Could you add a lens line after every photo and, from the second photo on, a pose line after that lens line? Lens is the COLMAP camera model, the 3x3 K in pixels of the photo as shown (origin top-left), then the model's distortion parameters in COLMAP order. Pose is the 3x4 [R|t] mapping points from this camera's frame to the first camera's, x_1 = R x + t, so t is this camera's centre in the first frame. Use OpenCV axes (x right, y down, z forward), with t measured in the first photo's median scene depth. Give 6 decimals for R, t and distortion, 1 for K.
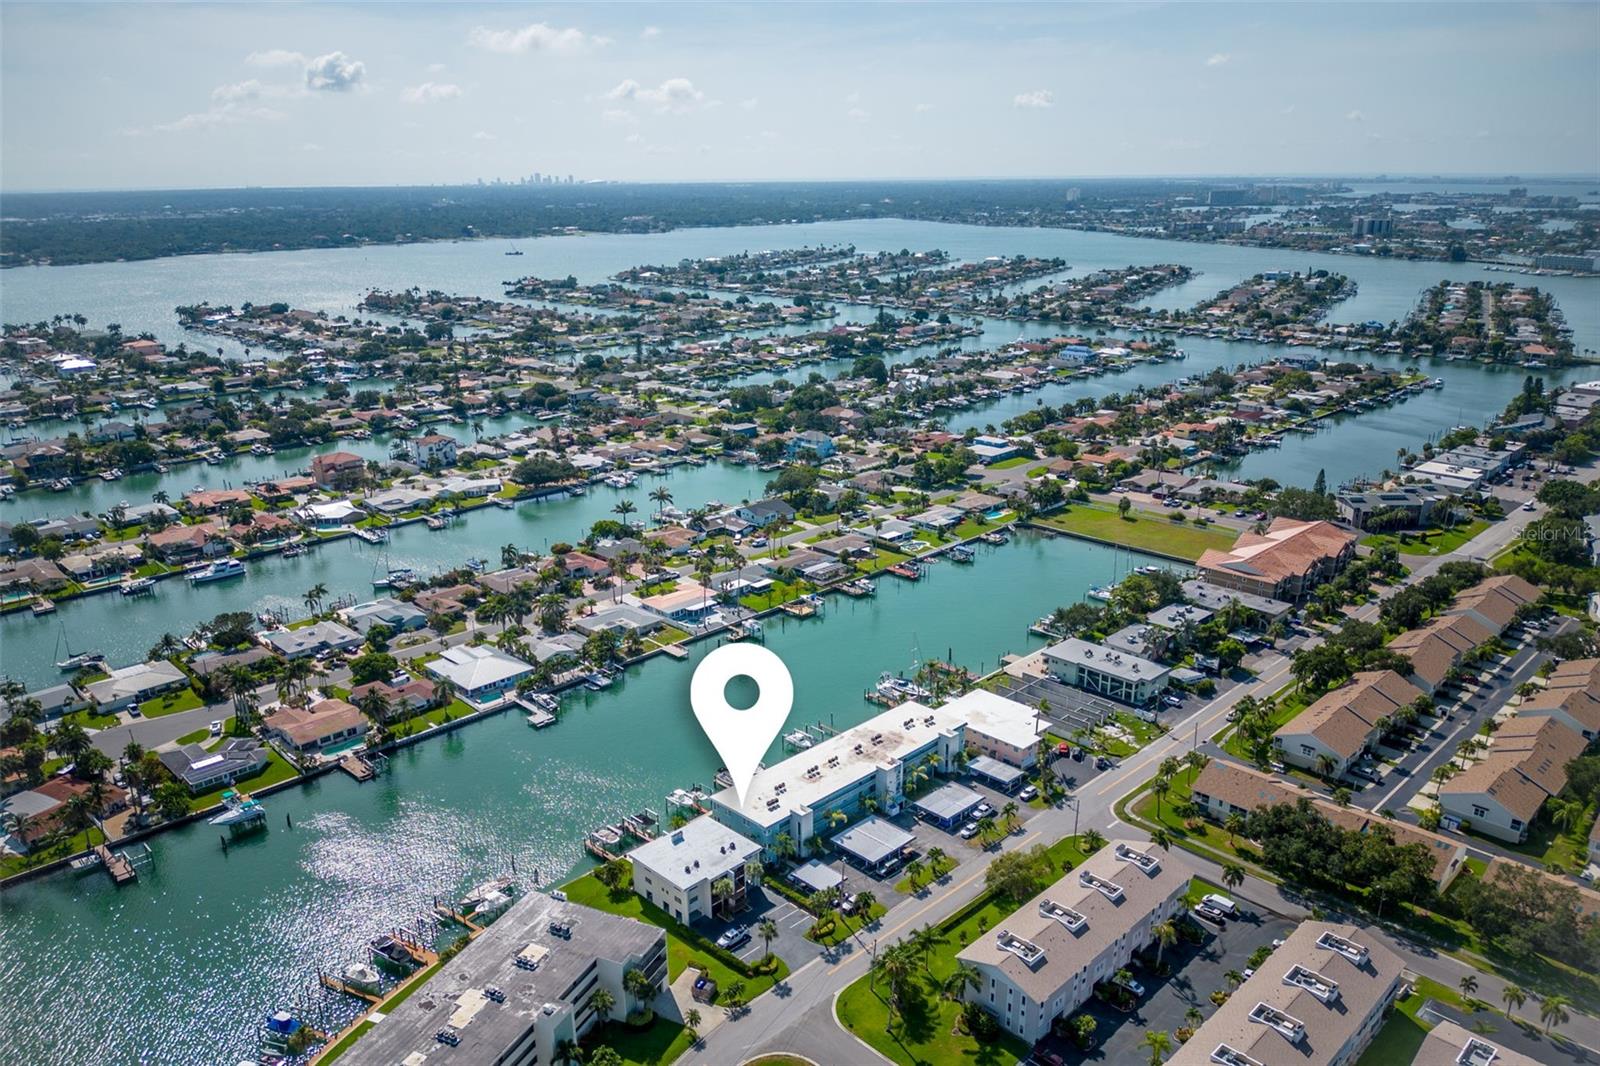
lens RADIAL K [[1152.2, 0, 800.0], [0, 1152.2, 533.0], [0, 0, 1]] dist [0.003643, 0.000661]
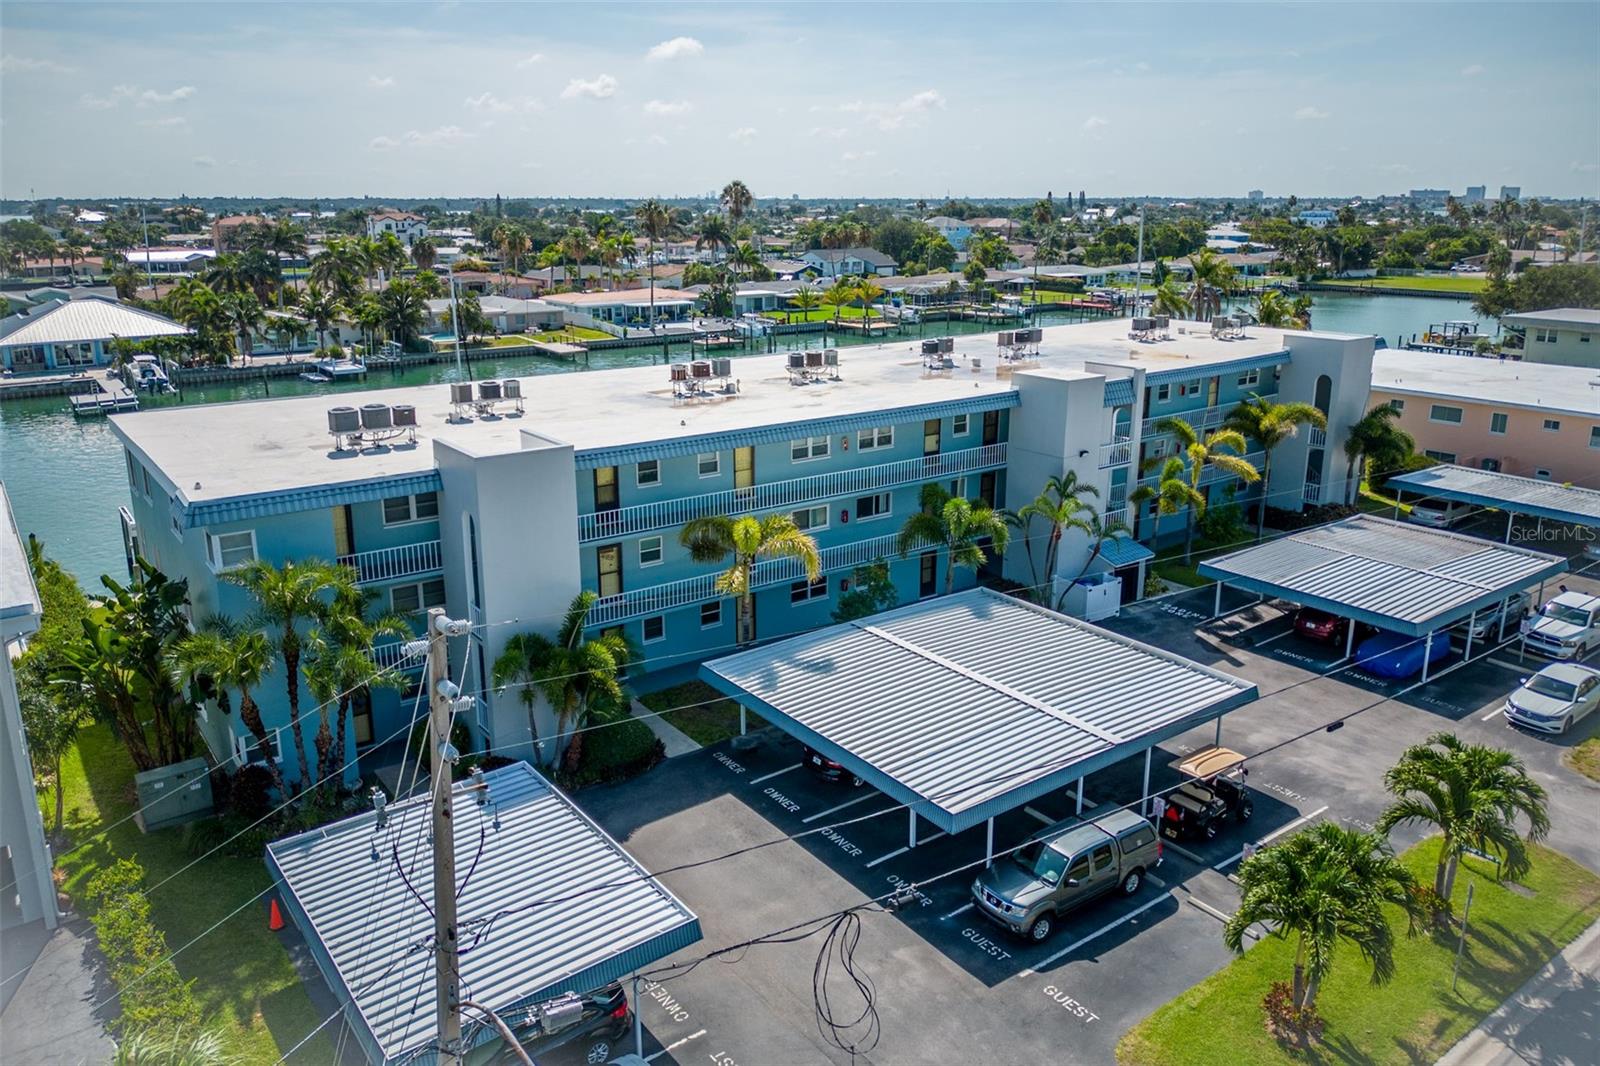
lens RADIAL K [[1152.2, 0, 800.0], [0, 1152.2, 533.0], [0, 0, 1]] dist [0.003643, 0.000661]
pose [[0.989816, 0.047442, -0.134216, 0.060569], [-0.047415, 0.998870, 0.003401, 0.245655], [0.134226, 0.002998, 0.990946, 0.841176]]
